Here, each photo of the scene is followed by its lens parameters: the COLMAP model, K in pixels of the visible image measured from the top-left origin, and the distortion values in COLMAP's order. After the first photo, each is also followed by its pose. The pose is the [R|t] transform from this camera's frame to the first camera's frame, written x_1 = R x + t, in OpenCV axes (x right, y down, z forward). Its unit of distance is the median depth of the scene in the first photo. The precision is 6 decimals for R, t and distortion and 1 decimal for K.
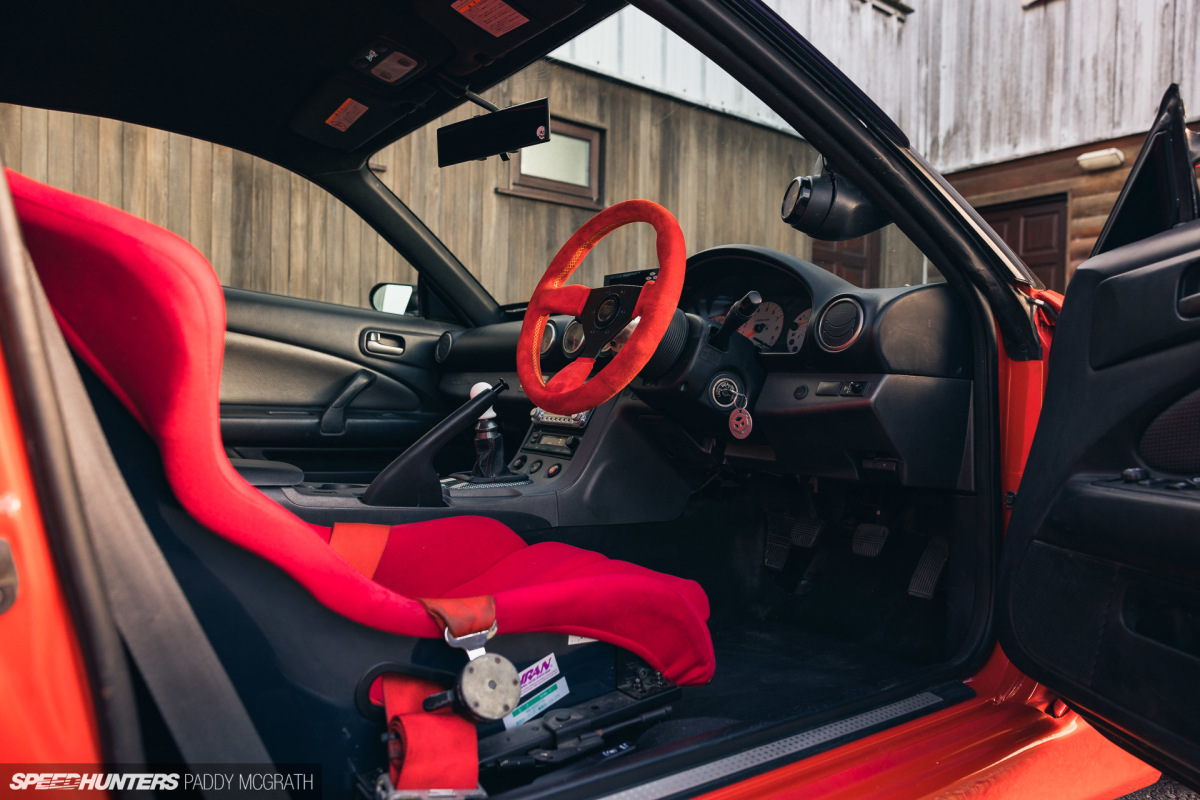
lens RADIAL K [[791.0, 0, 599.7], [0, 791.0, 398.4], [0, 0, 1]] dist [0.004778, 0.004525]
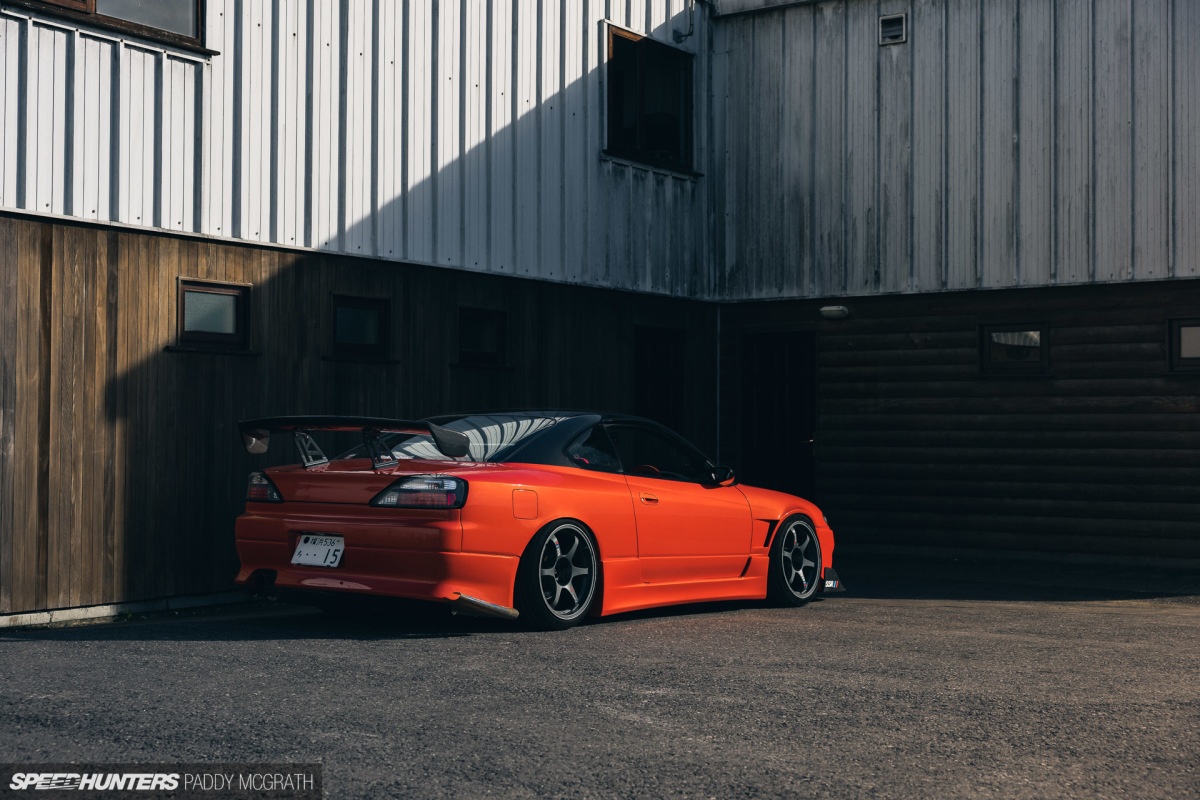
lens RADIAL K [[1666.9, 0, 600.0], [0, 1666.9, 402.4], [0, 0, 1]] dist [-0.019828, 0.000000]
pose [[0.951905, -0.010009, 0.306229, -0.565377], [0.021743, 0.999153, -0.034931, -0.050048], [-0.305620, 0.039910, 0.951317, -1.430787]]
